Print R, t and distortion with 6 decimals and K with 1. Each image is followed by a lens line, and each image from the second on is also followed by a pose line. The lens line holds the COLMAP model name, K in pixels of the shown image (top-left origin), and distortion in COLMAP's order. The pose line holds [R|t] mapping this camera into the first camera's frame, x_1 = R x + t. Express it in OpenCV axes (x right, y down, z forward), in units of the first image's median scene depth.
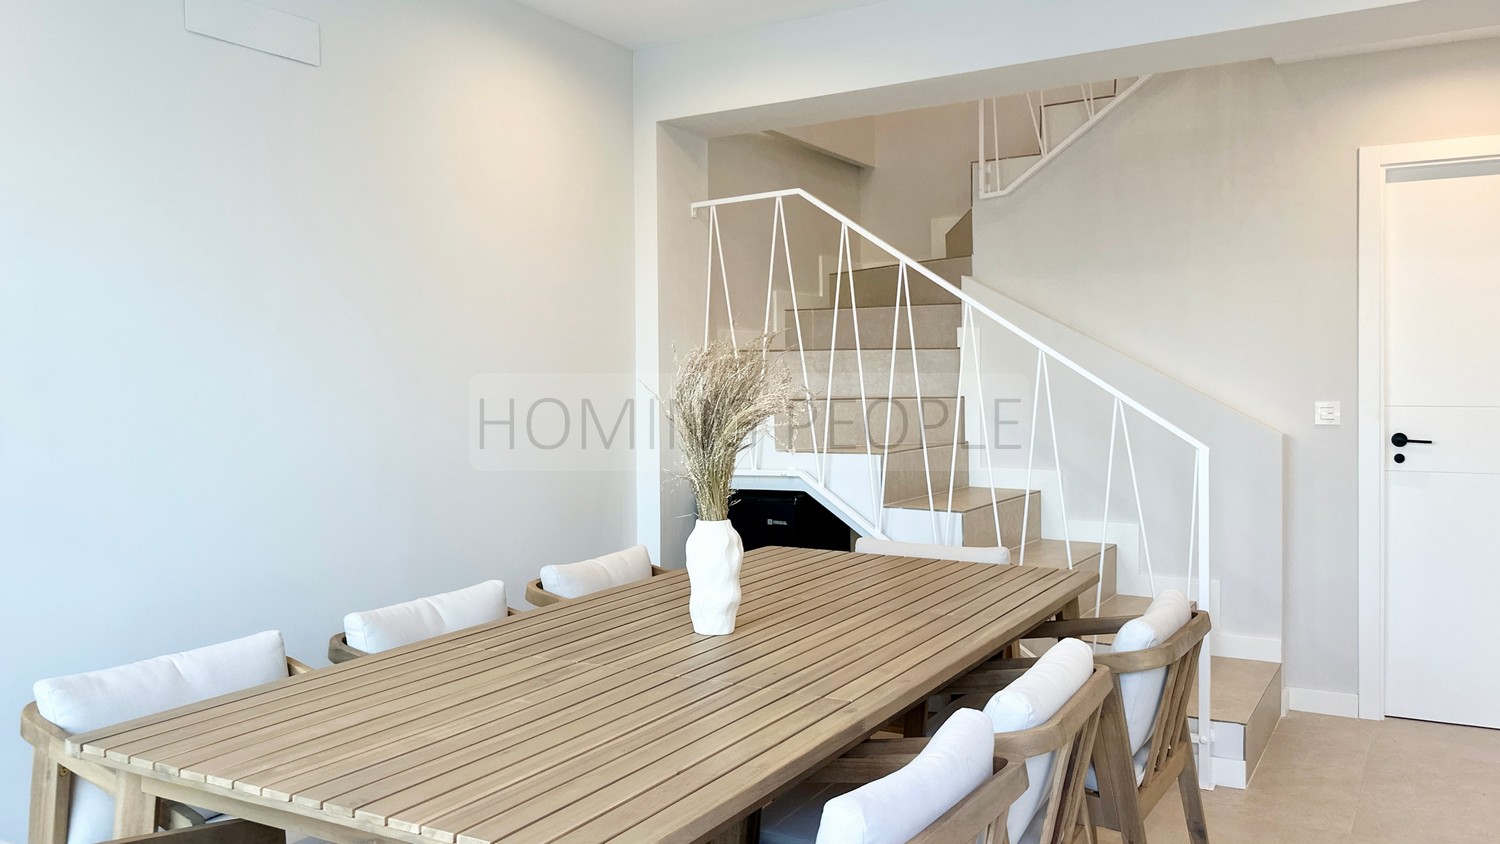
lens RADIAL K [[1202.9, 0, 749.8], [0, 1202.9, 394.0], [0, 0, 1]] dist [0.003804, -0.115885]
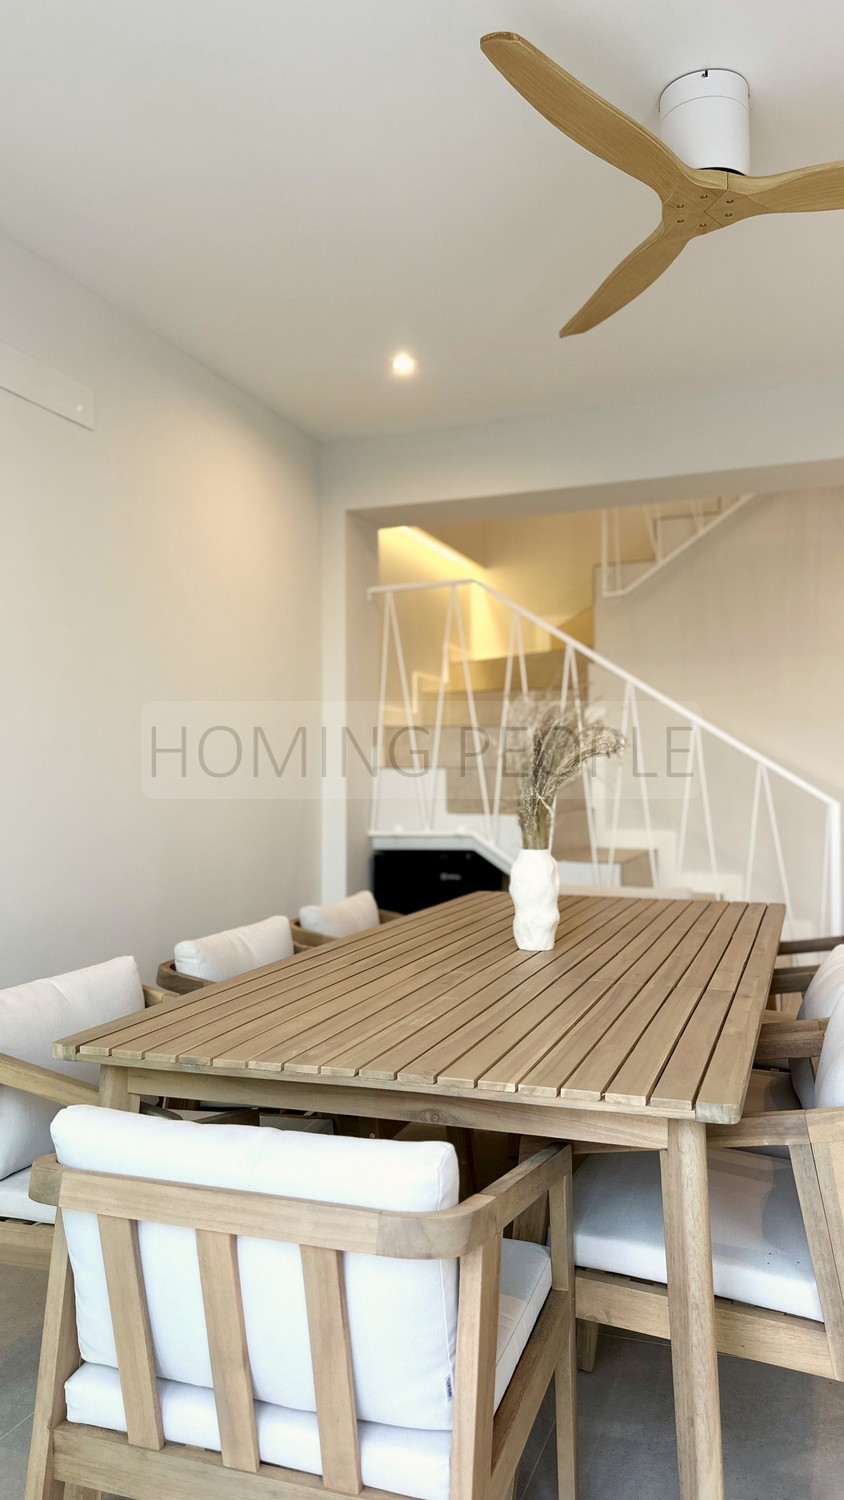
lens RADIAL K [[1092.9, 0, 422.0], [0, 1092.9, 750.0], [0, 0, 1]] dist [0.004015, -0.002283]
pose [[0.983113, 0.012725, 0.182558, -0.208355], [-0.004371, 0.998928, -0.046093, 0.040944], [-0.182949, 0.044517, 0.982114, 0.014299]]
